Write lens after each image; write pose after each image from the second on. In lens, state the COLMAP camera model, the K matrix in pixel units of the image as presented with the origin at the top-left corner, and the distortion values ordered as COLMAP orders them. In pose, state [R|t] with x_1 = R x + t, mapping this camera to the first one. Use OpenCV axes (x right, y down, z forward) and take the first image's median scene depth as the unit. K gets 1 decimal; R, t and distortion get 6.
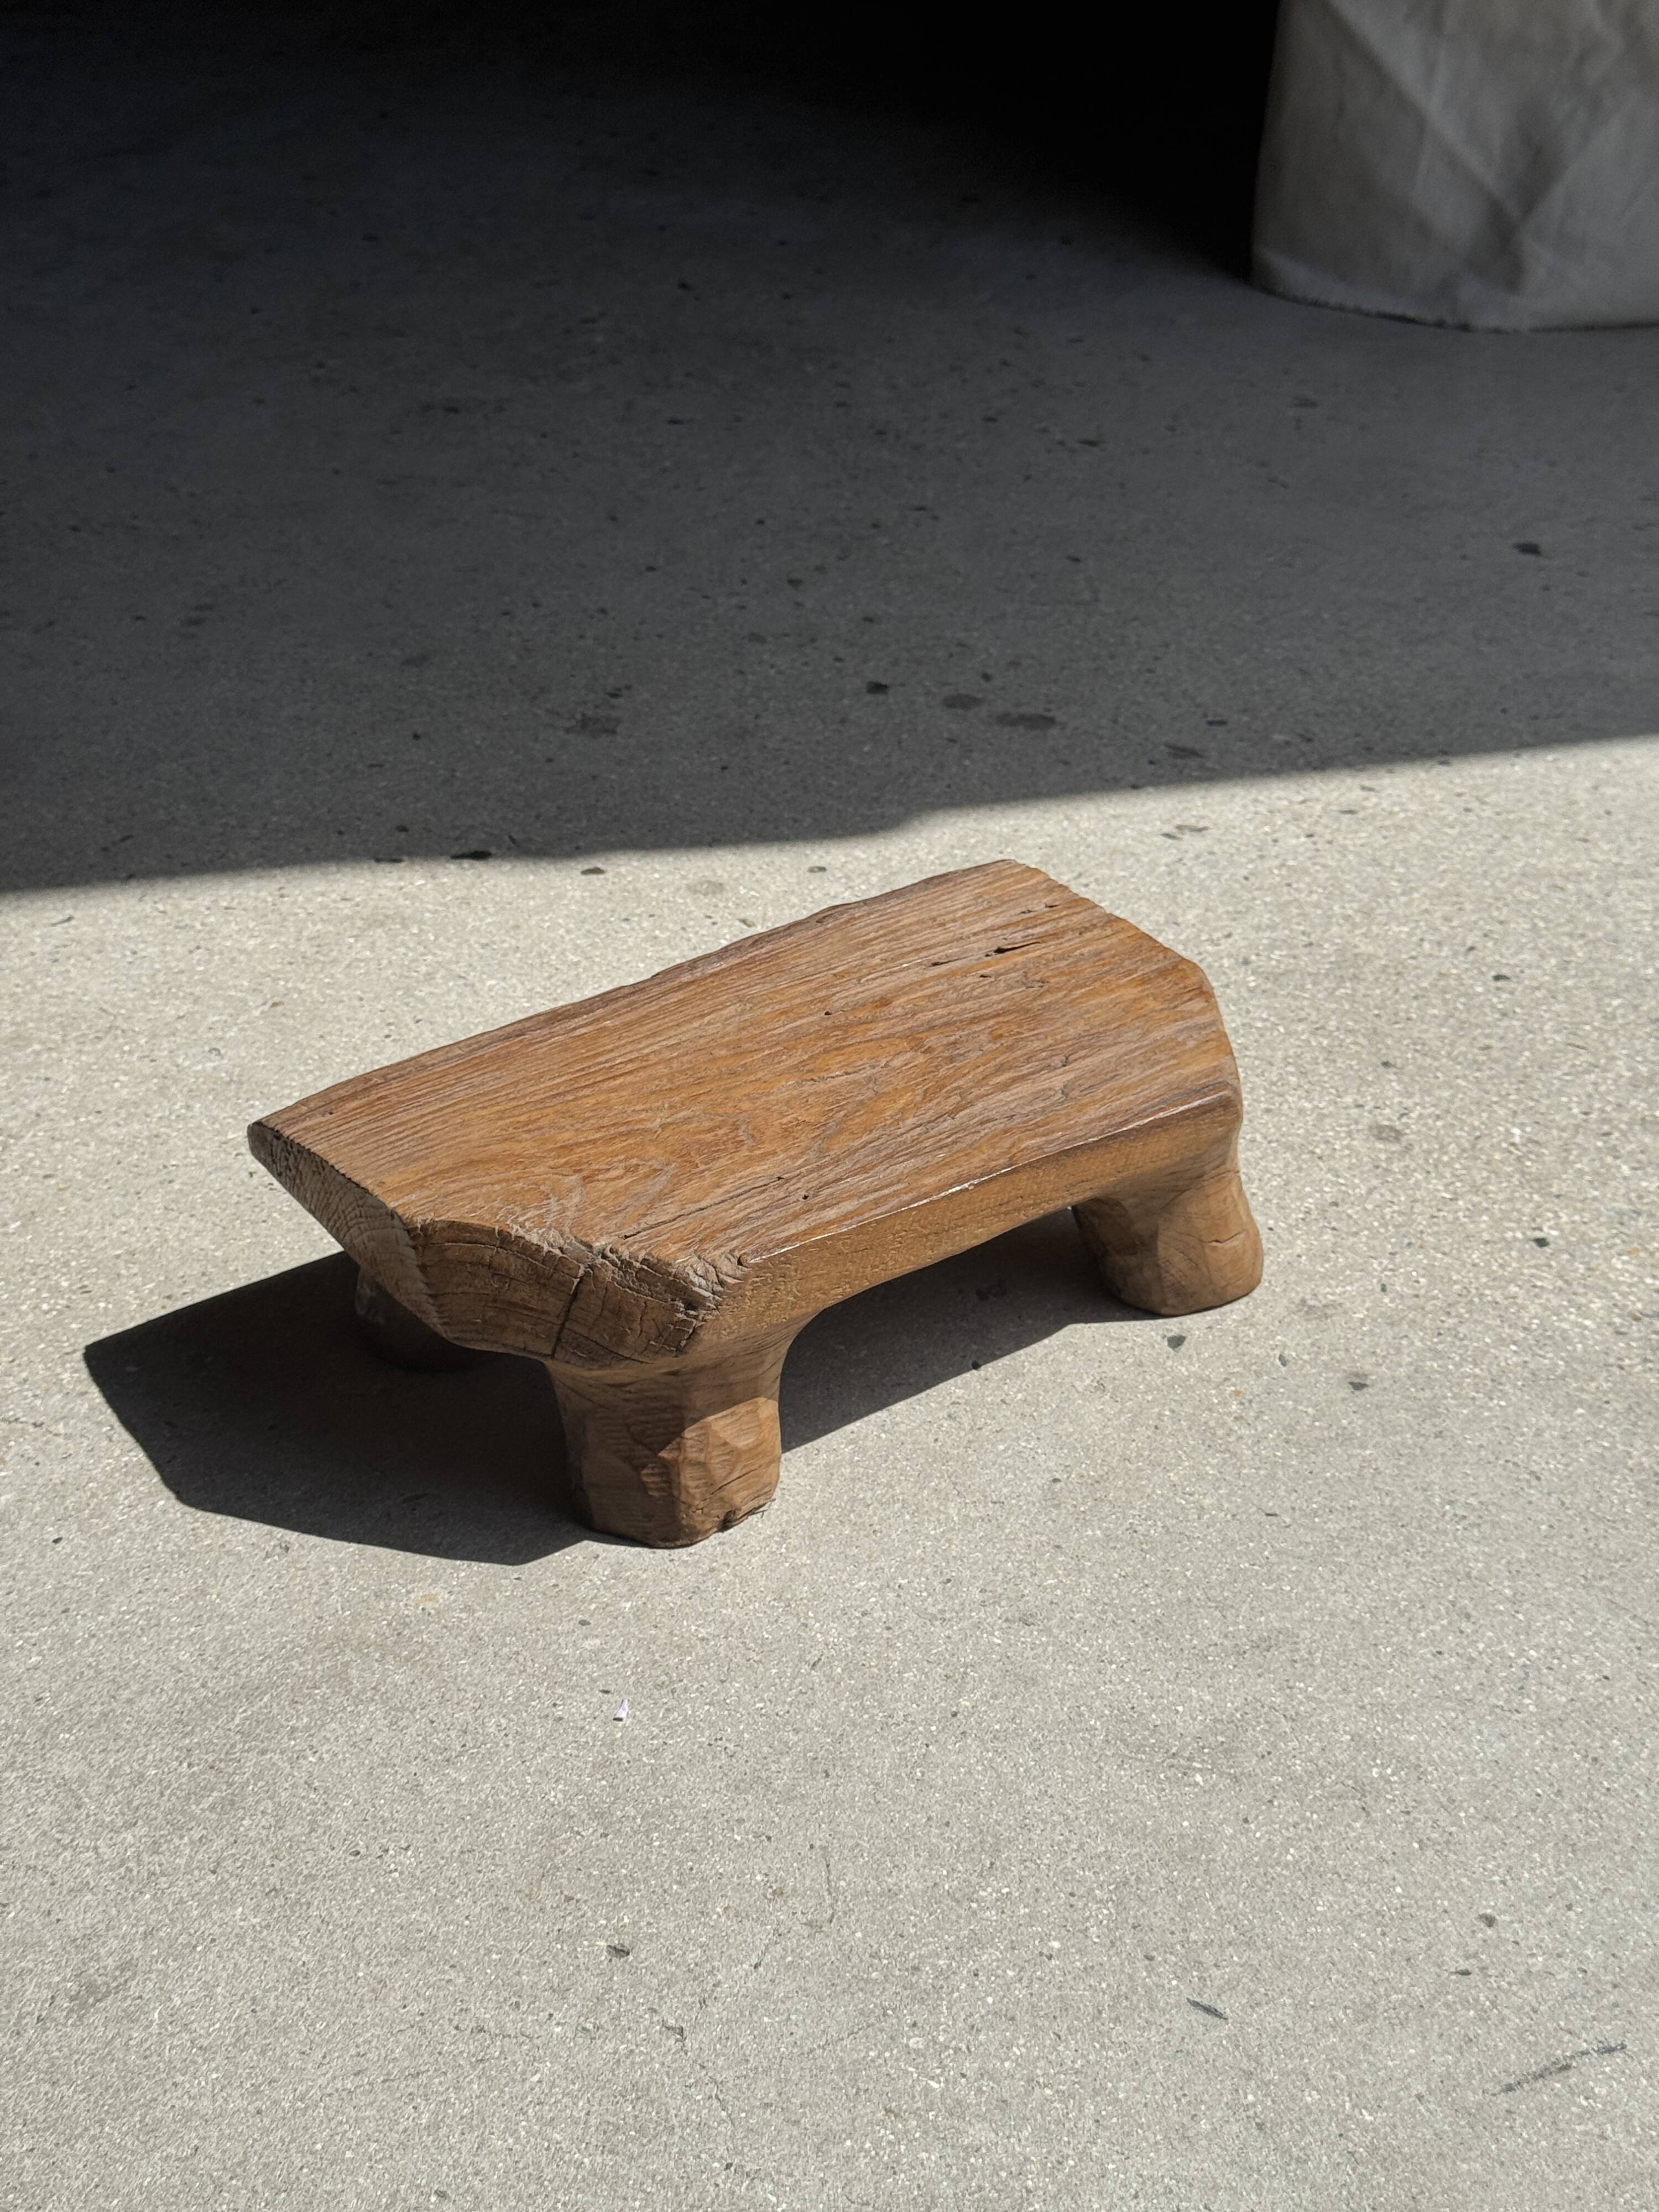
lens RADIAL K [[3110.8, 0, 813.4], [0, 3110.8, 1116.1], [0, 0, 1]] dist [0.183458, -0.392774]
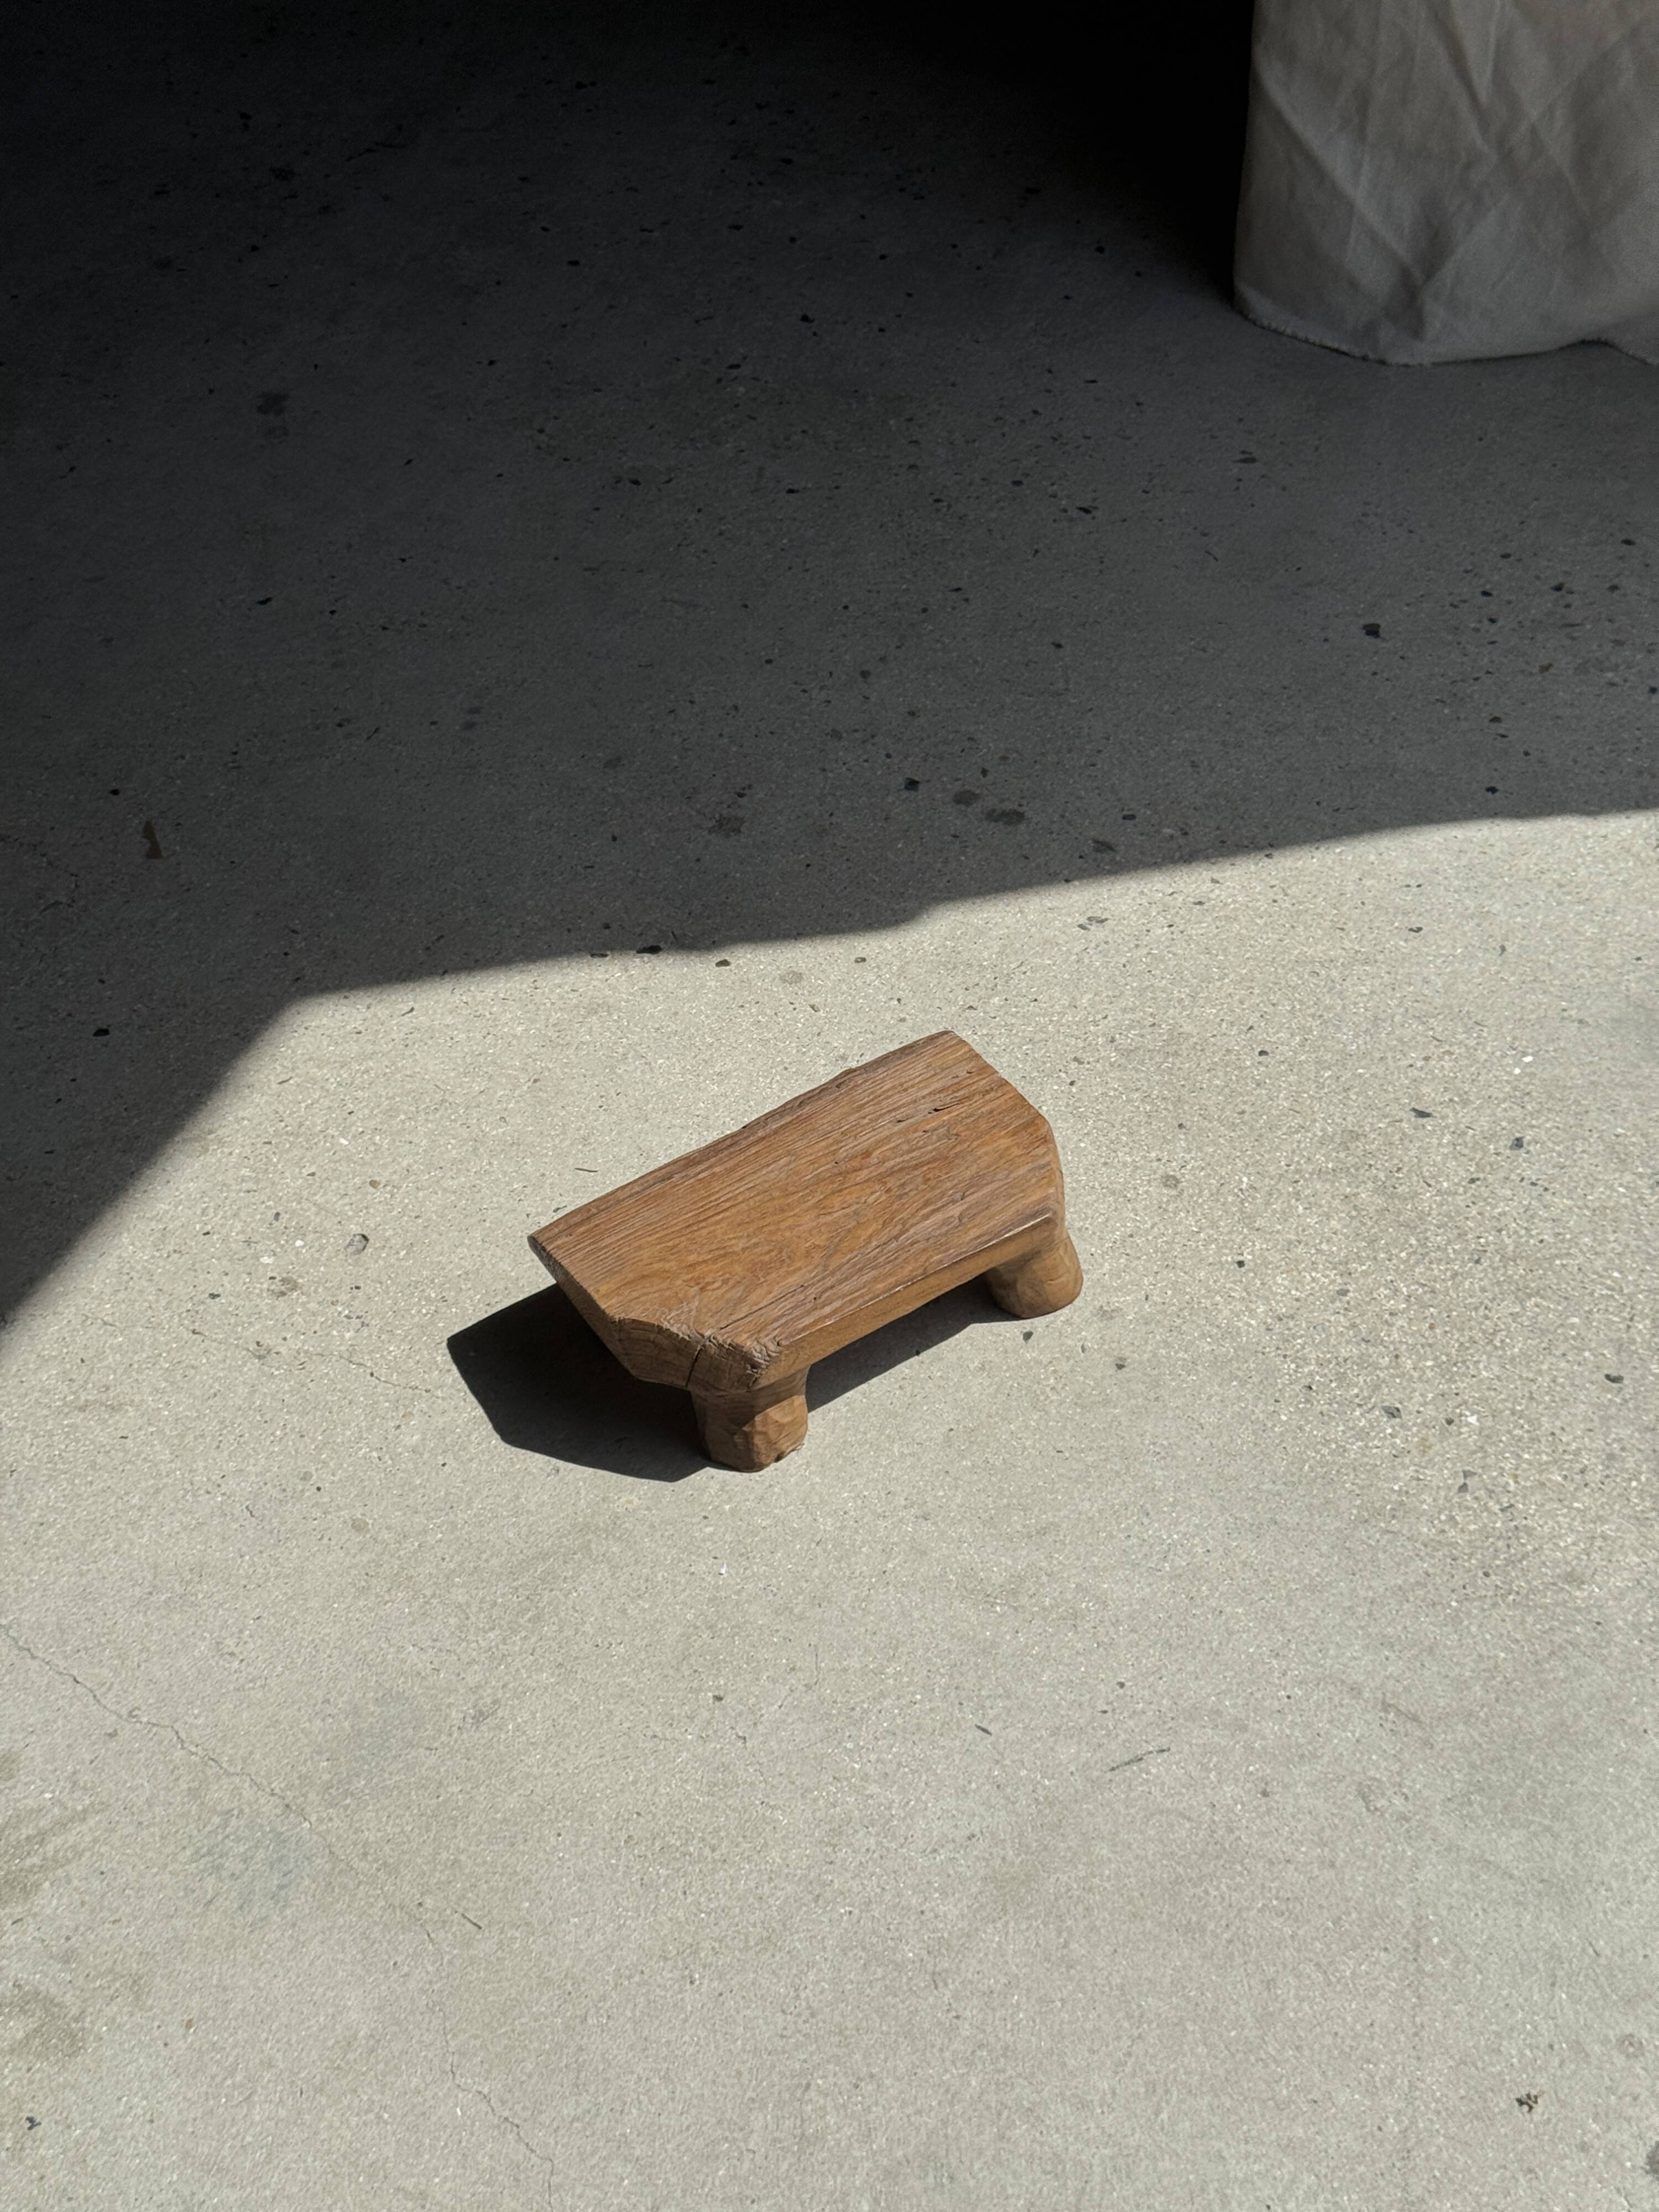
lens RADIAL K [[3100.7, 0, 809.9], [0, 3100.7, 1112.0], [0, 0, 1]] dist [0.145441, -0.085328]
pose [[0.996875, -0.005857, -0.078773, 0.148603], [0.022282, 0.977599, 0.209291, -0.496465], [0.075783, -0.210393, 0.974675, -0.864600]]
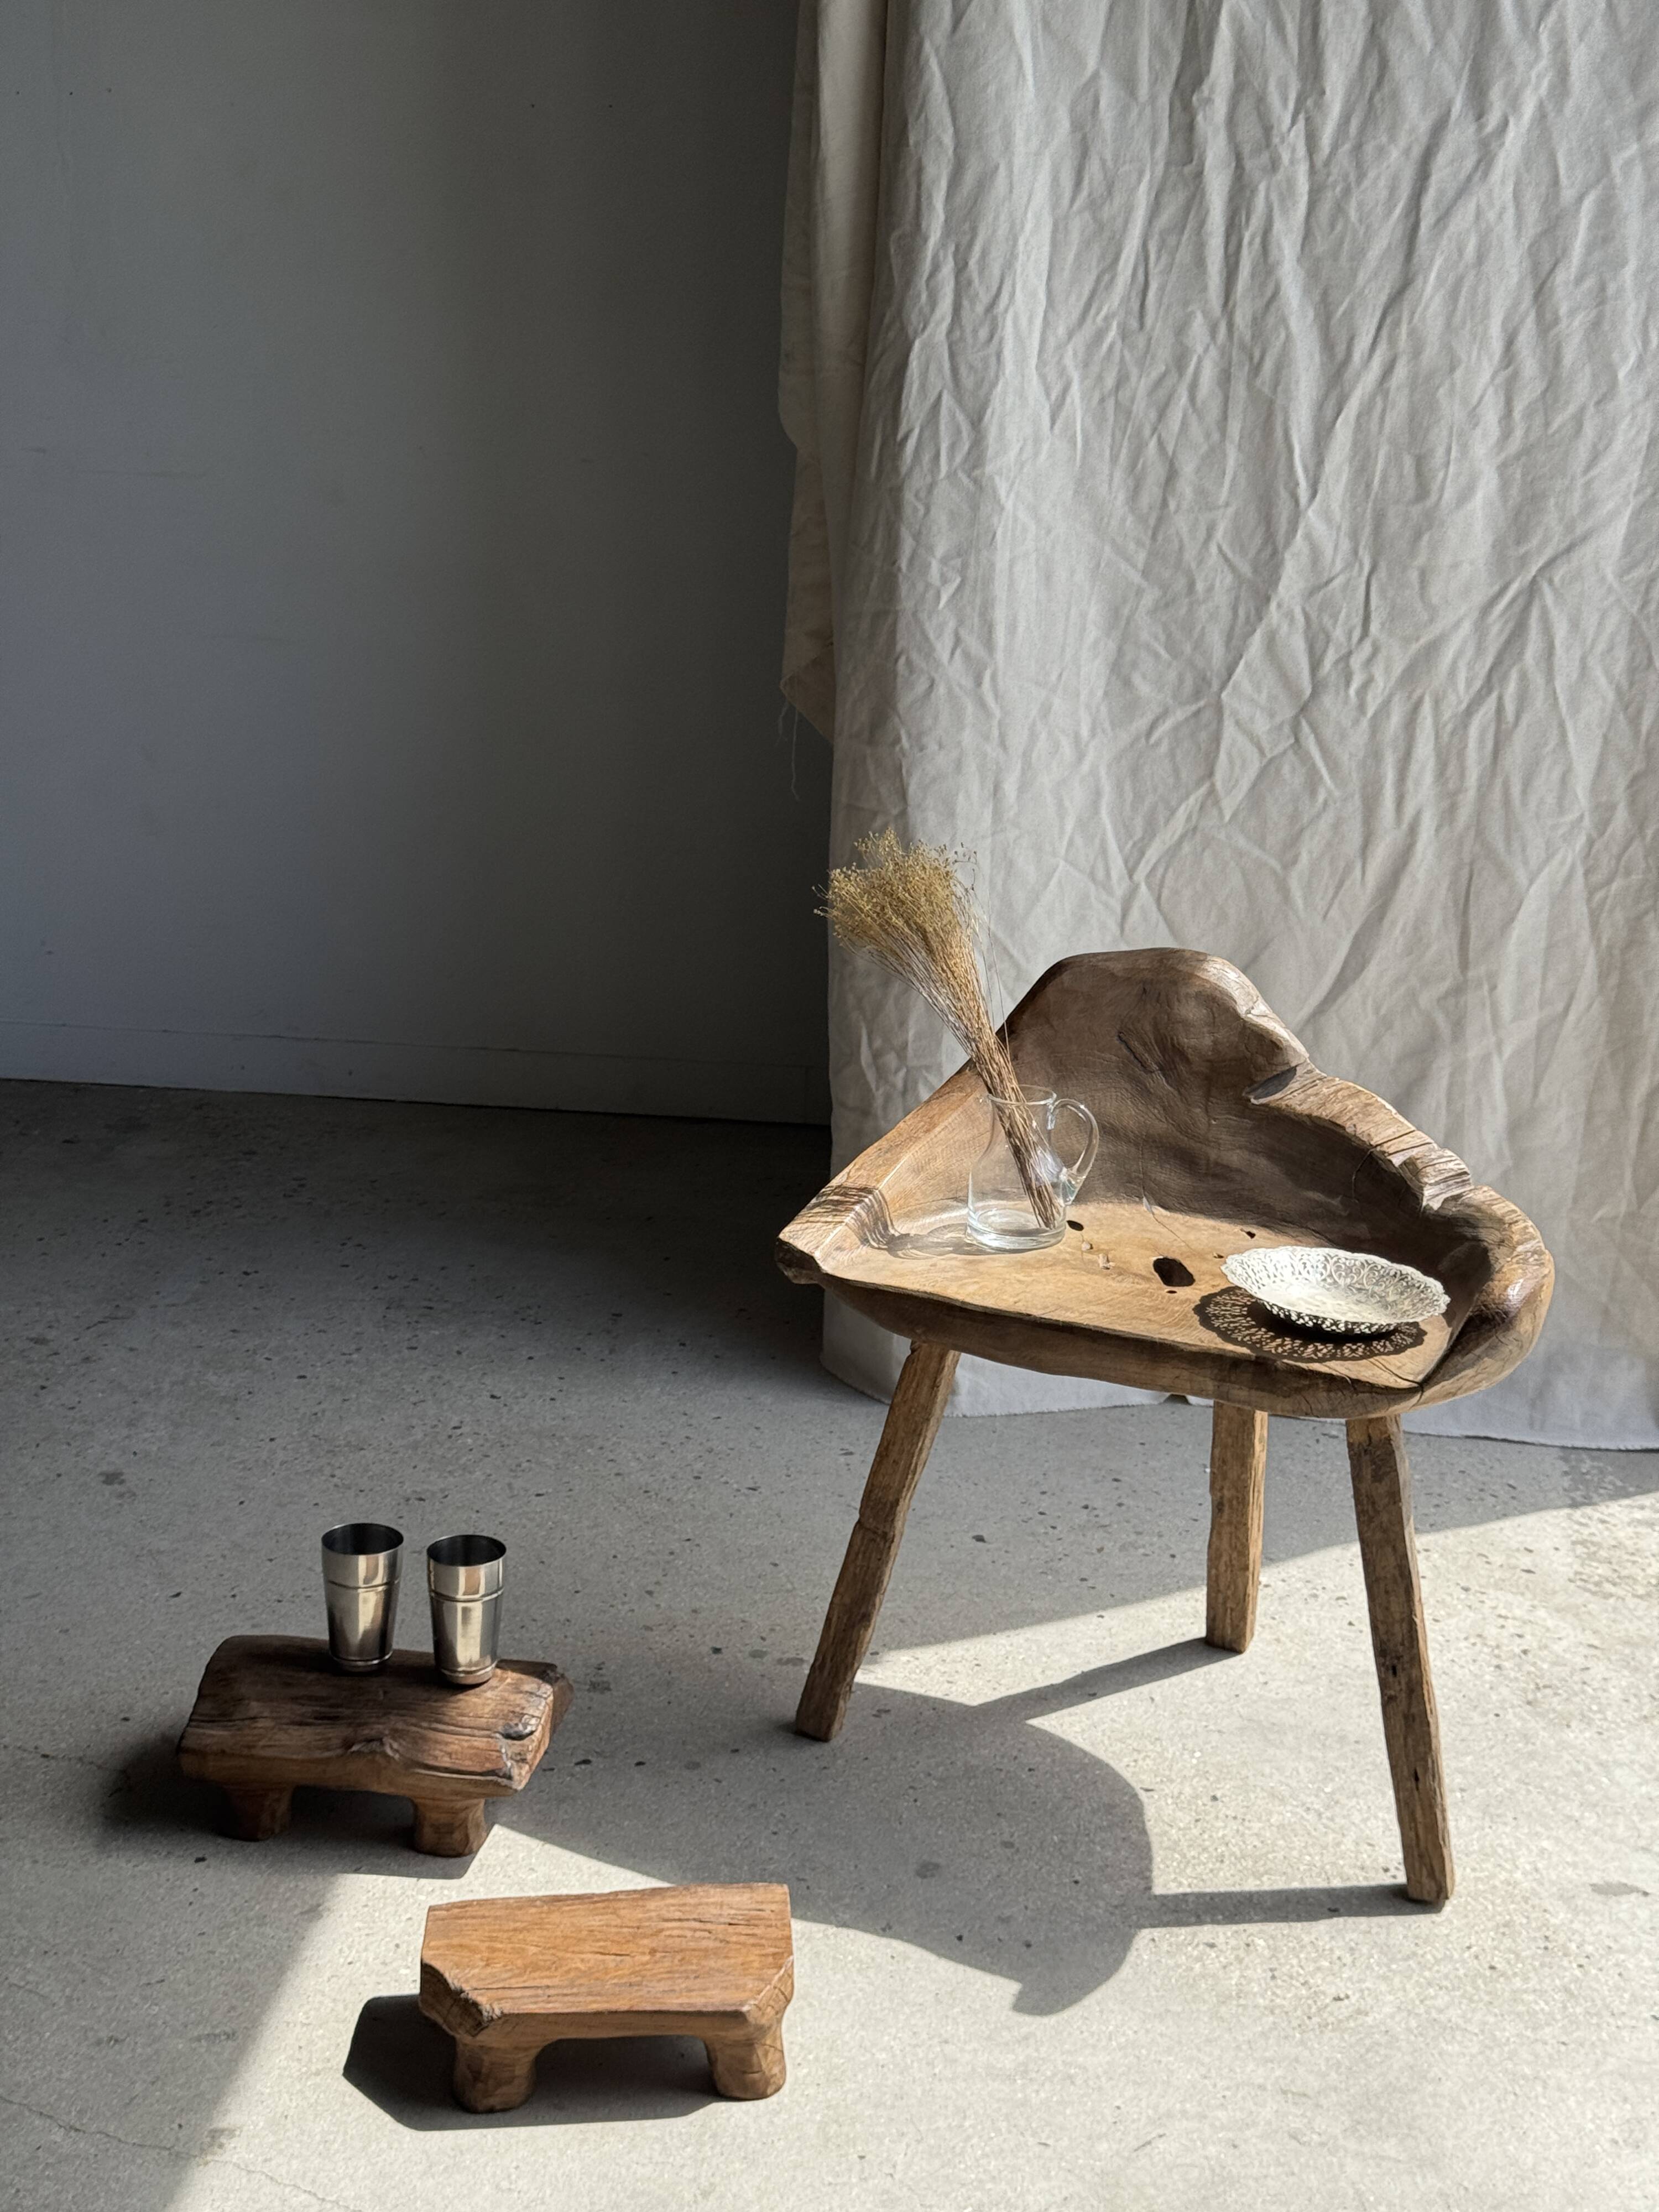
lens RADIAL K [[3086.5, 0, 826.8], [0, 3086.5, 1107.9], [0, 0, 1]] dist [0.185143, -0.318759]
pose [[0.965376, -0.064486, 0.252767, -0.701799], [0.115259, 0.974694, -0.191538, -0.137415], [-0.234019, 0.214039, 0.948379, -1.876195]]
